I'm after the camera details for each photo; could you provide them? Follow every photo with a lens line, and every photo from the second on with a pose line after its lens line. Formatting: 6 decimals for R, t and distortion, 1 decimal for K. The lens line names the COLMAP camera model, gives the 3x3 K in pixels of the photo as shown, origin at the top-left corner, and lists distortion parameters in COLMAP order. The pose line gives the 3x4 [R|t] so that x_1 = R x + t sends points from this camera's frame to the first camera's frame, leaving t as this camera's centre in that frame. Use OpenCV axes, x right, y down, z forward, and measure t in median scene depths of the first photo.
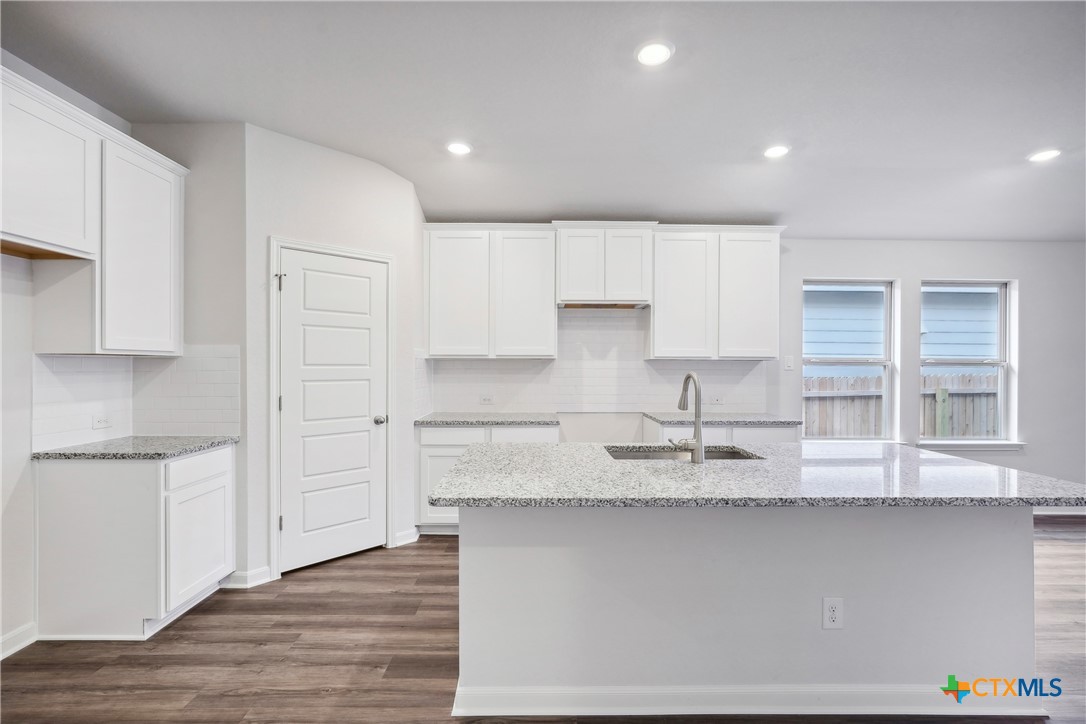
lens RADIAL K [[502.1, 0, 535.5], [0, 502.1, 367.1], [0, 0, 1]] dist [-0.003704, -0.000249]
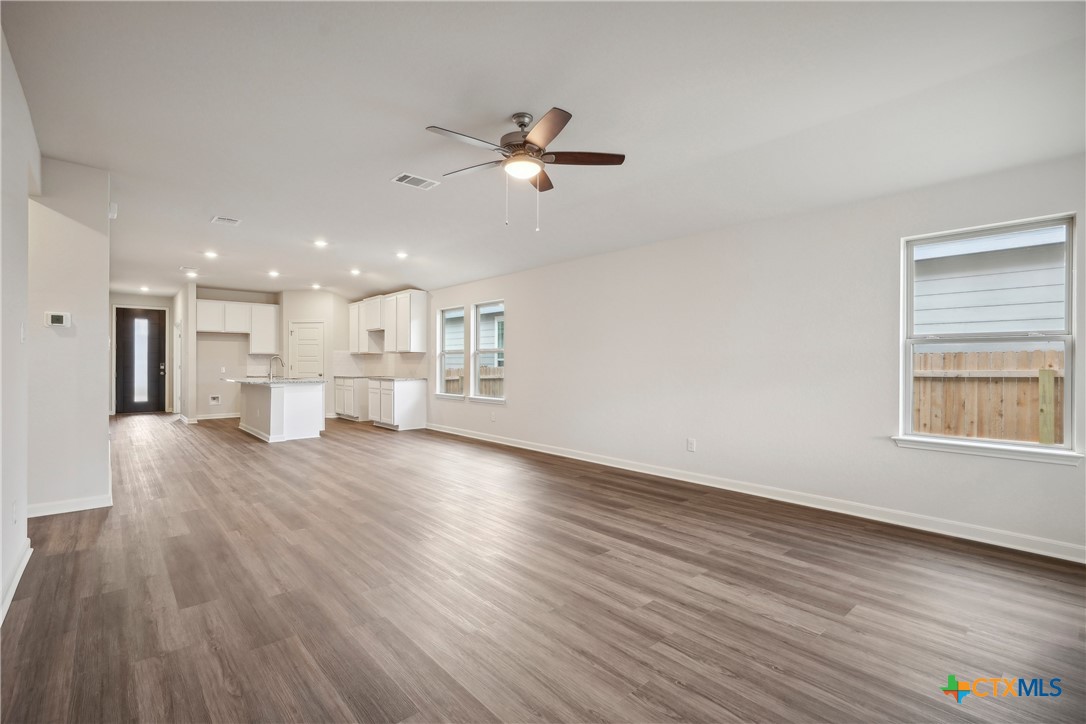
lens RADIAL K [[511.0, 0, 543.0], [0, 511.0, 362.0], [0, 0, 1]] dist [-0.002970, -0.000320]
pose [[0.653690, -0.005606, -0.756742, 2.364147], [-0.004449, 0.999927, -0.011251, 0.047362], [0.756749, 0.010722, 0.653617, -0.000931]]
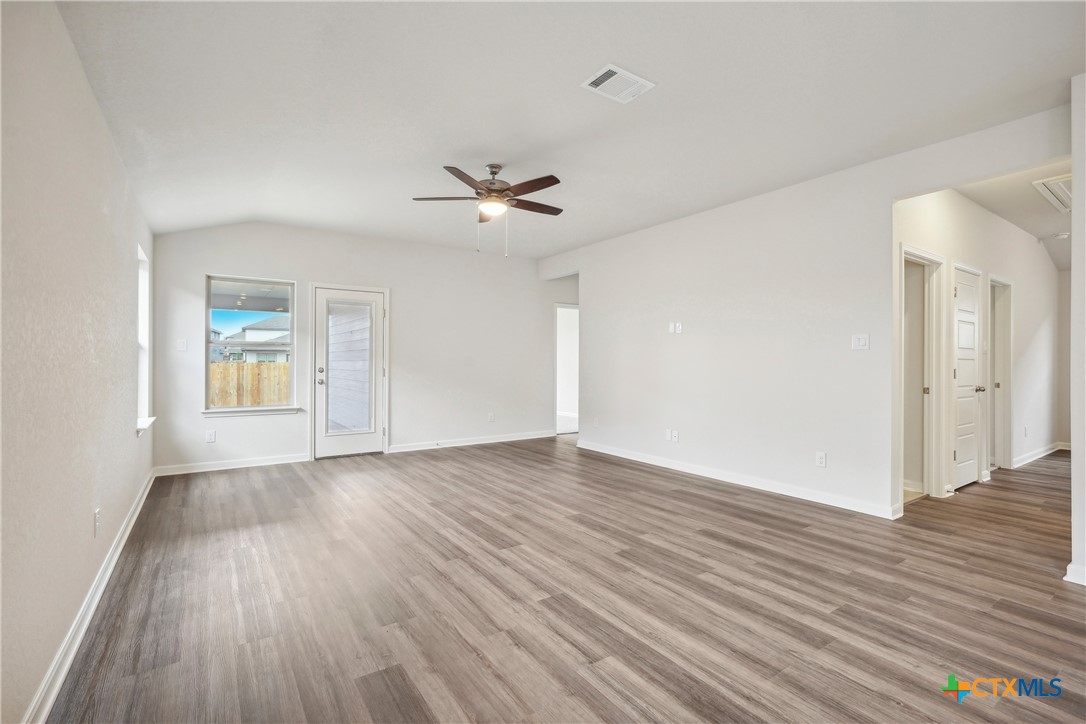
lens RADIAL K [[502.1, 0, 535.5], [0, 502.1, 367.1], [0, 0, 1]] dist [-0.003704, -0.000249]
pose [[-0.542473, -0.015059, 0.839938, 0.946403], [0.000640, 0.999832, 0.018339, 0.032901], [-0.840073, 0.010486, -0.542372, 0.907778]]
